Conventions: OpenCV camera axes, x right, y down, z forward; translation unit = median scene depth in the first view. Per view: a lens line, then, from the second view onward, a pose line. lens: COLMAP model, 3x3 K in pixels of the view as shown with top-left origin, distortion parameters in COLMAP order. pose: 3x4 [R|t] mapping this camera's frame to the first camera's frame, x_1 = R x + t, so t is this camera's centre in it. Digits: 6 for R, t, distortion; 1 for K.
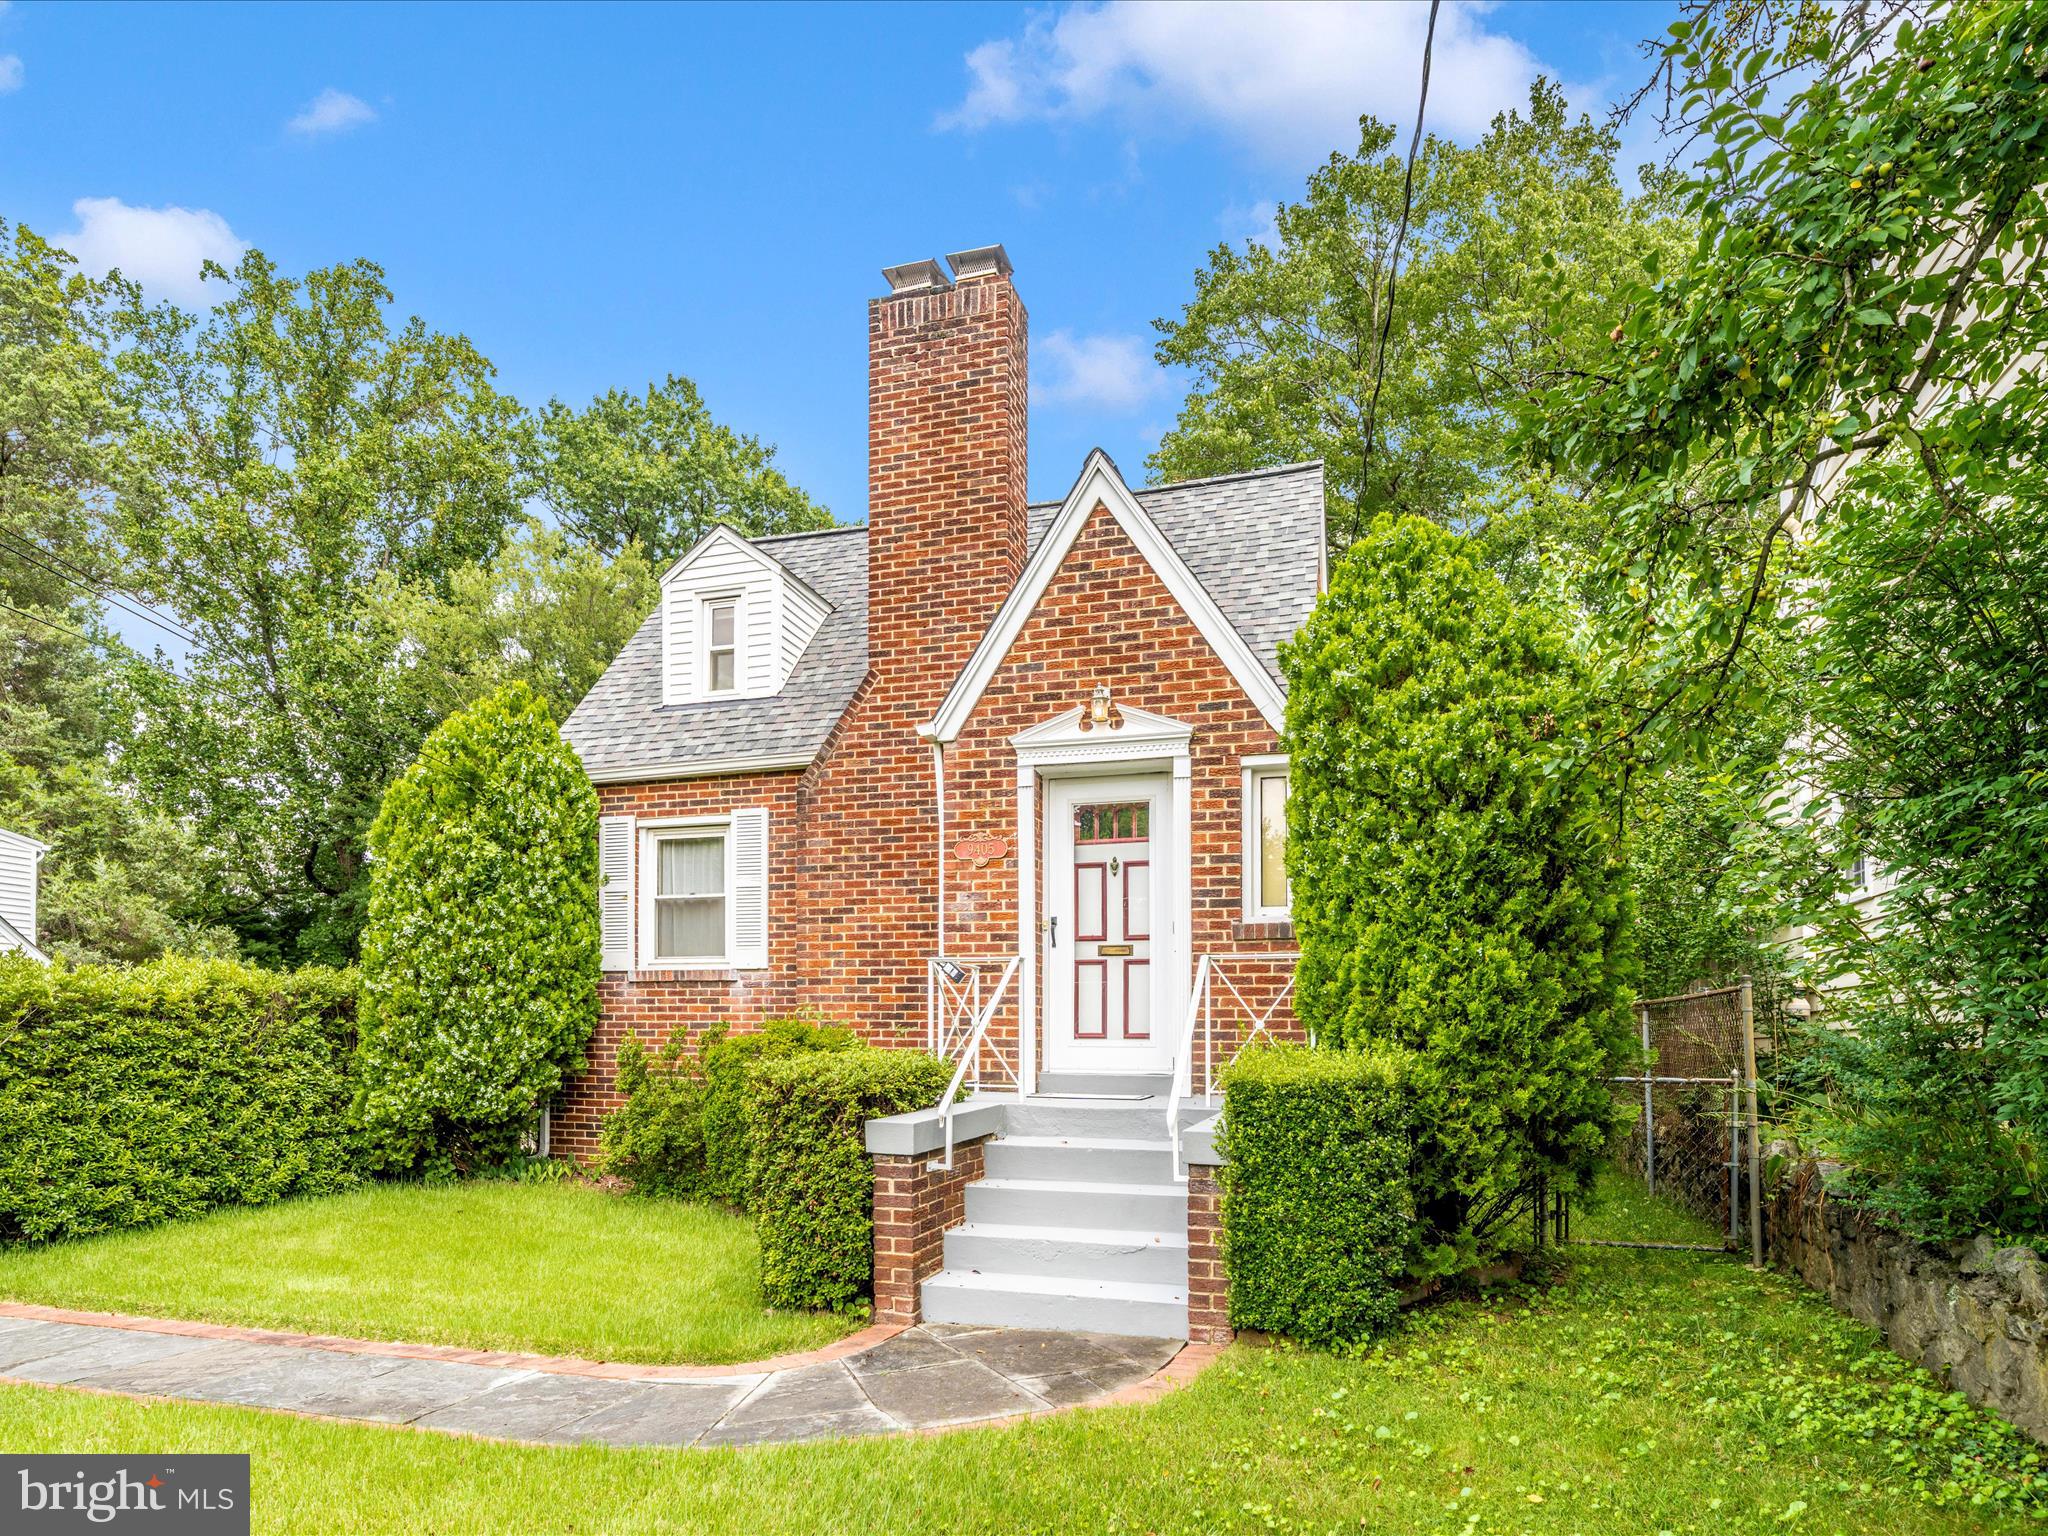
lens RADIAL K [[948.0, 0, 1084.5], [0, 948.0, 766.0], [0, 0, 1]] dist [0.000382, -0.000123]
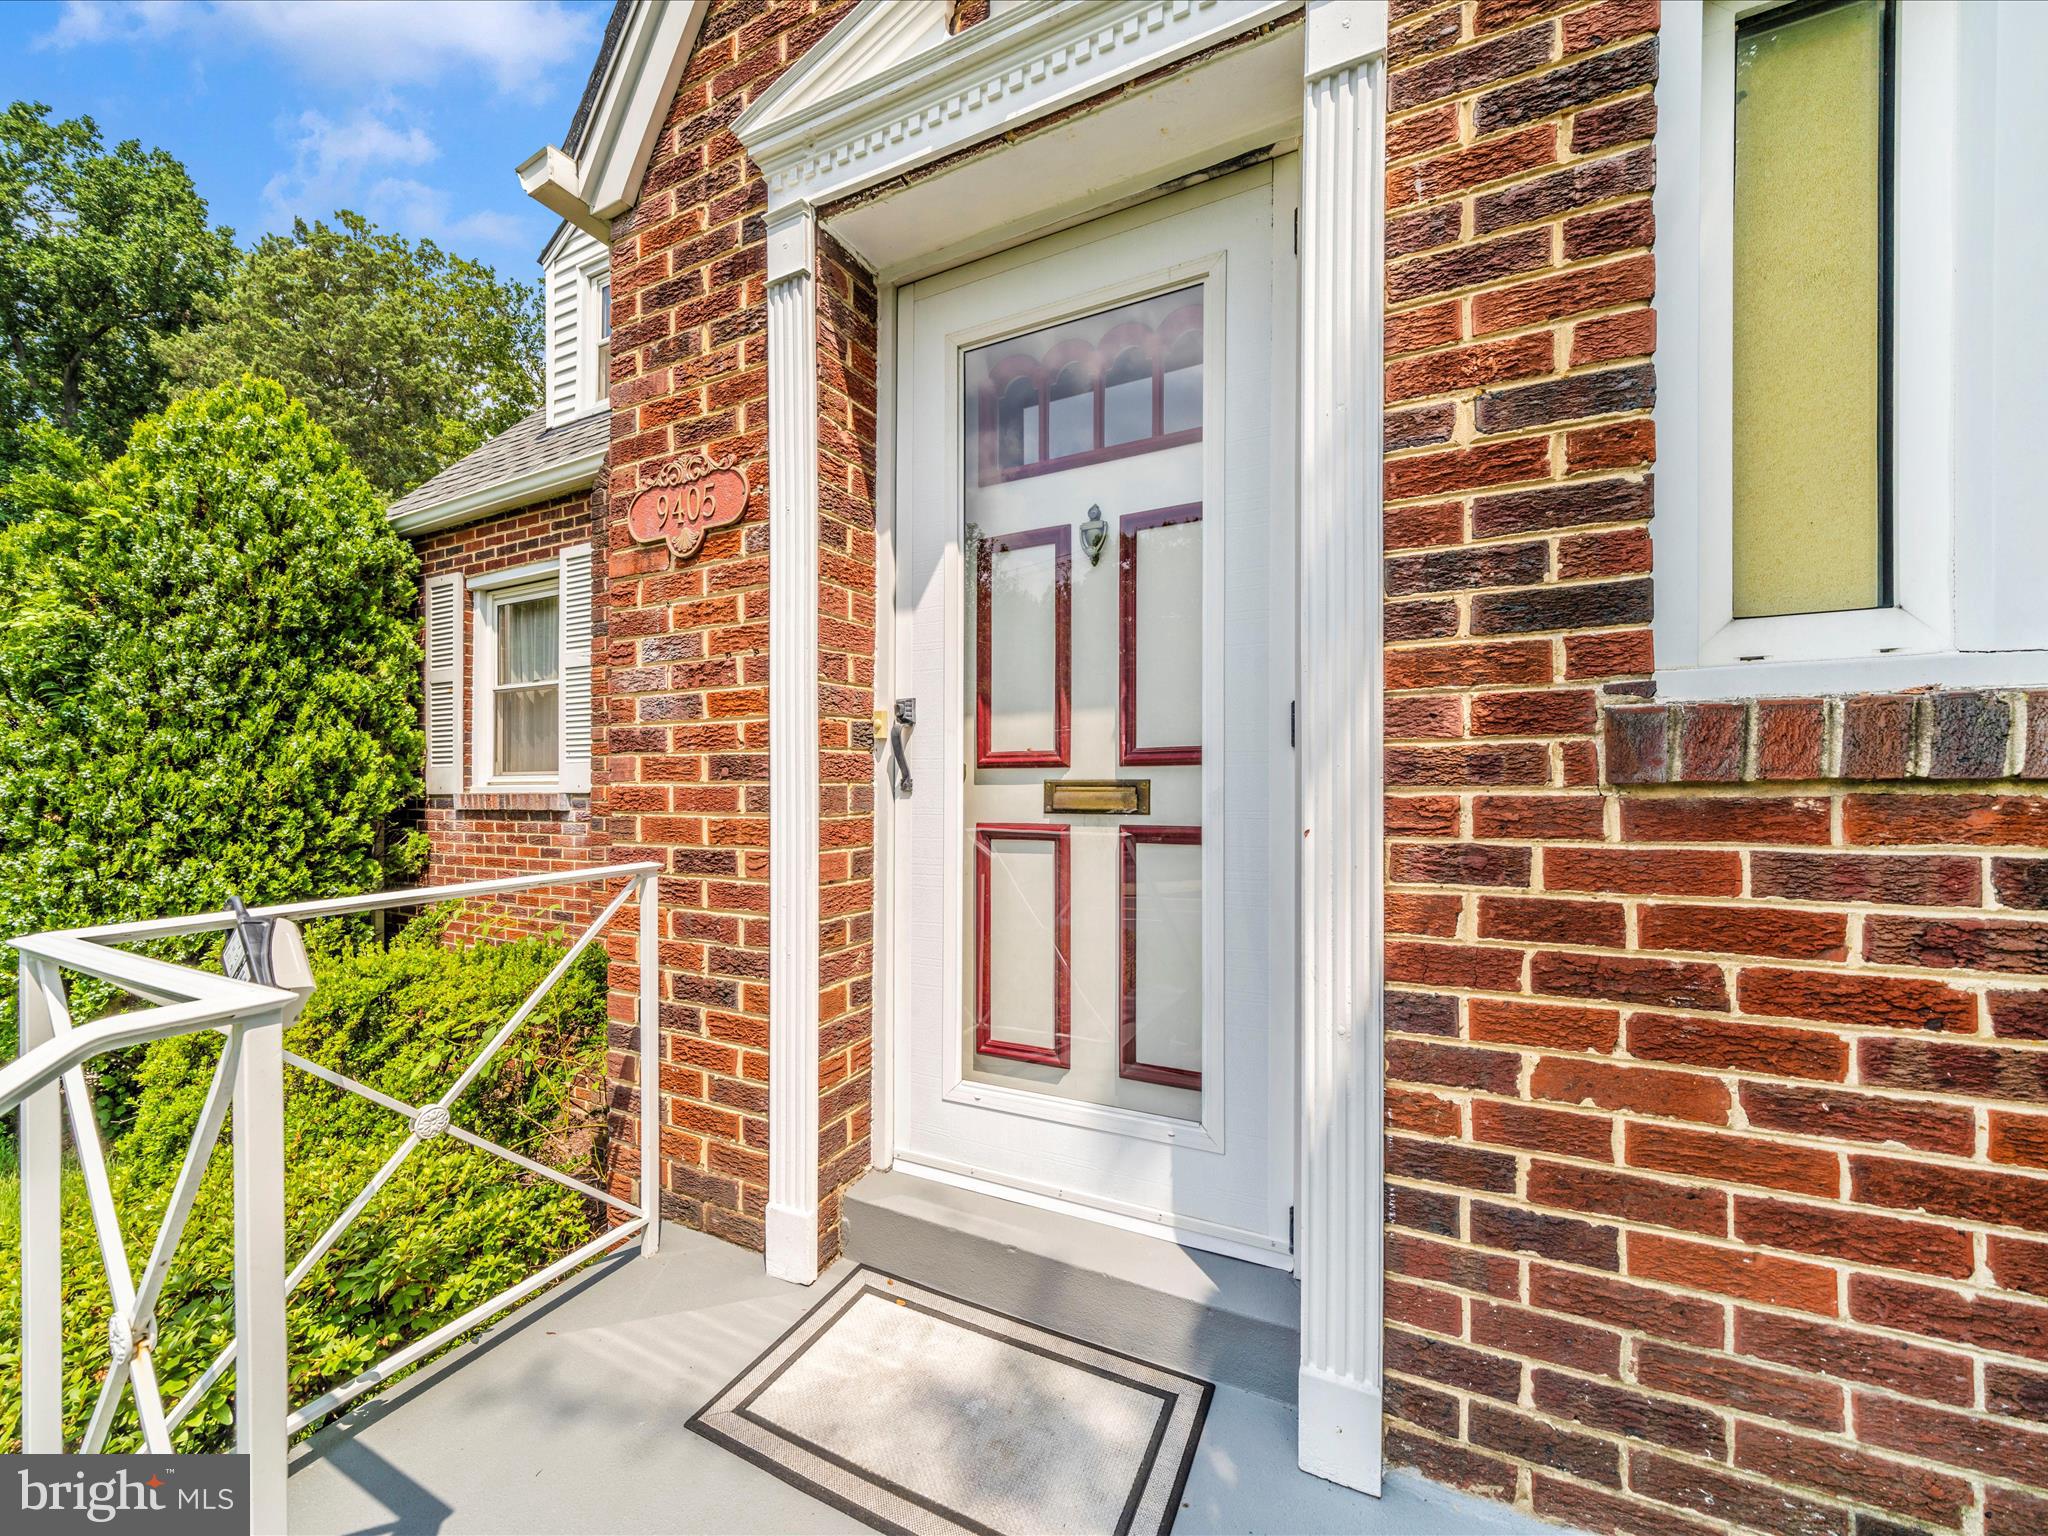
lens RADIAL K [[788.4, 0, 1021.8], [0, 788.4, 776.0], [0, 0, 1]] dist [-0.000849, 0.000008]
pose [[0.979356, -0.015796, -0.201523, 0.061571], [0.067114, 0.965799, 0.250456, 0.119601], [0.190675, -0.258810, 0.946921, 0.745527]]
